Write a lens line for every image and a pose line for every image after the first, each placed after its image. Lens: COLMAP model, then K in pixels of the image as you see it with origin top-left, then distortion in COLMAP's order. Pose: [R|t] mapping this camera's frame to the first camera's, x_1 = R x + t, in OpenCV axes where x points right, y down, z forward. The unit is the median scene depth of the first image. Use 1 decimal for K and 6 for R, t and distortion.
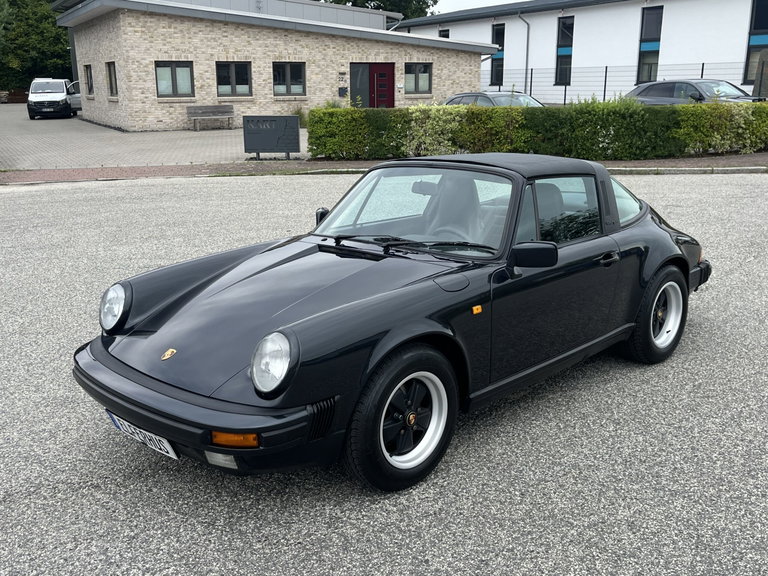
lens RADIAL K [[780.4, 0, 383.0], [0, 780.4, 289.0], [0, 0, 1]] dist [0.004749, 0.011959]
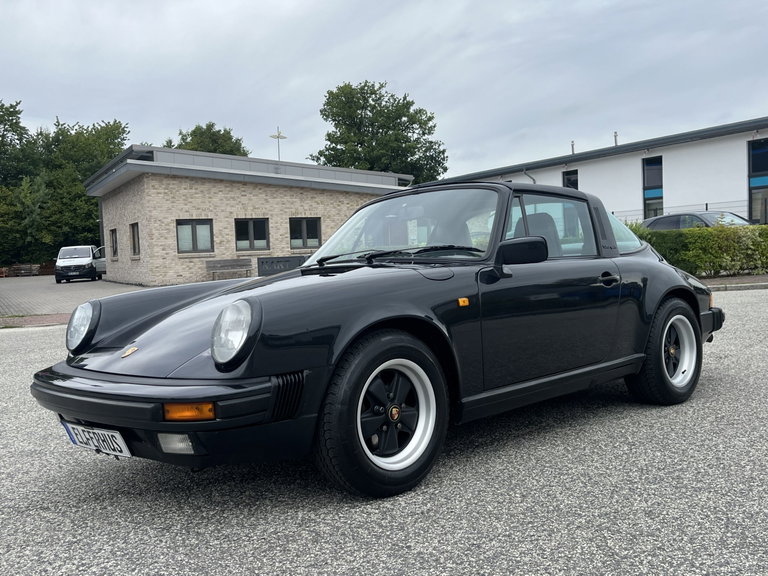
lens RADIAL K [[778.0, 0, 384.0], [0, 778.0, 288.0], [0, 0, 1]] dist [0.013120, -0.002472]
pose [[0.999088, -0.036300, -0.022492, 0.008256], [0.030837, 0.977635, -0.208037, 0.034955], [0.029541, 0.207153, 0.977862, 0.015084]]
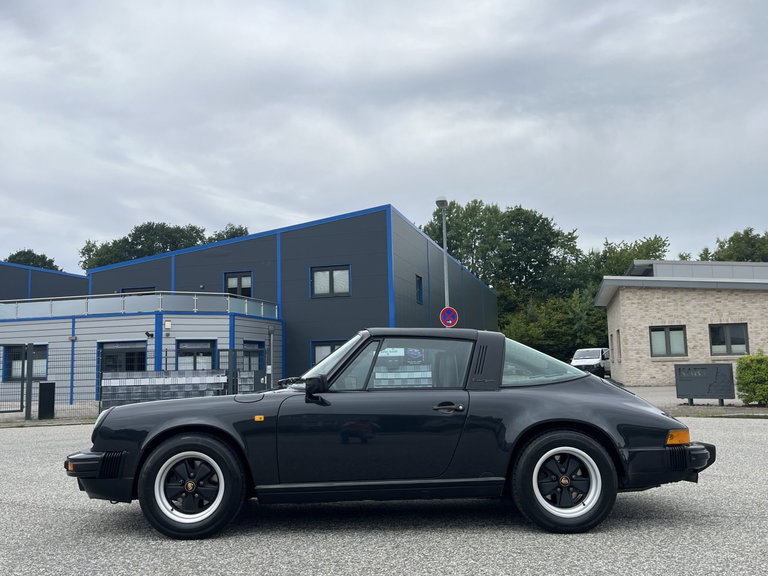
lens RADIAL K [[689.8, 0, 381.9], [0, 689.8, 290.0], [0, 0, 1]] dist [0.030389, -0.005528]
pose [[0.724558, -0.089709, -0.683351, 0.197822], [-0.155082, 0.944846, -0.288471, 0.022857], [0.671539, 0.314990, 0.670683, 0.044285]]
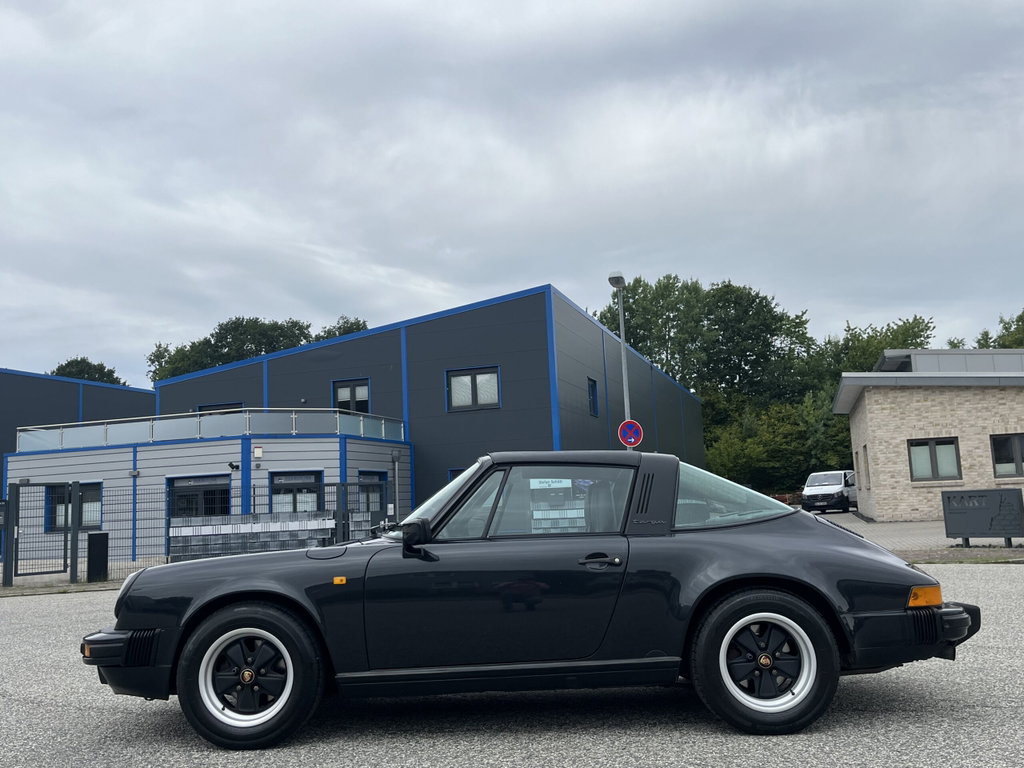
lens RADIAL K [[921.1, 0, 514.2], [0, 921.1, 380.7], [0, 0, 1]] dist [0.031047, -0.008517]
pose [[0.697019, -0.121721, -0.706646, 0.200806], [-0.141789, 0.942632, -0.302227, 0.019459], [0.702894, 0.310853, 0.639774, 0.055047]]
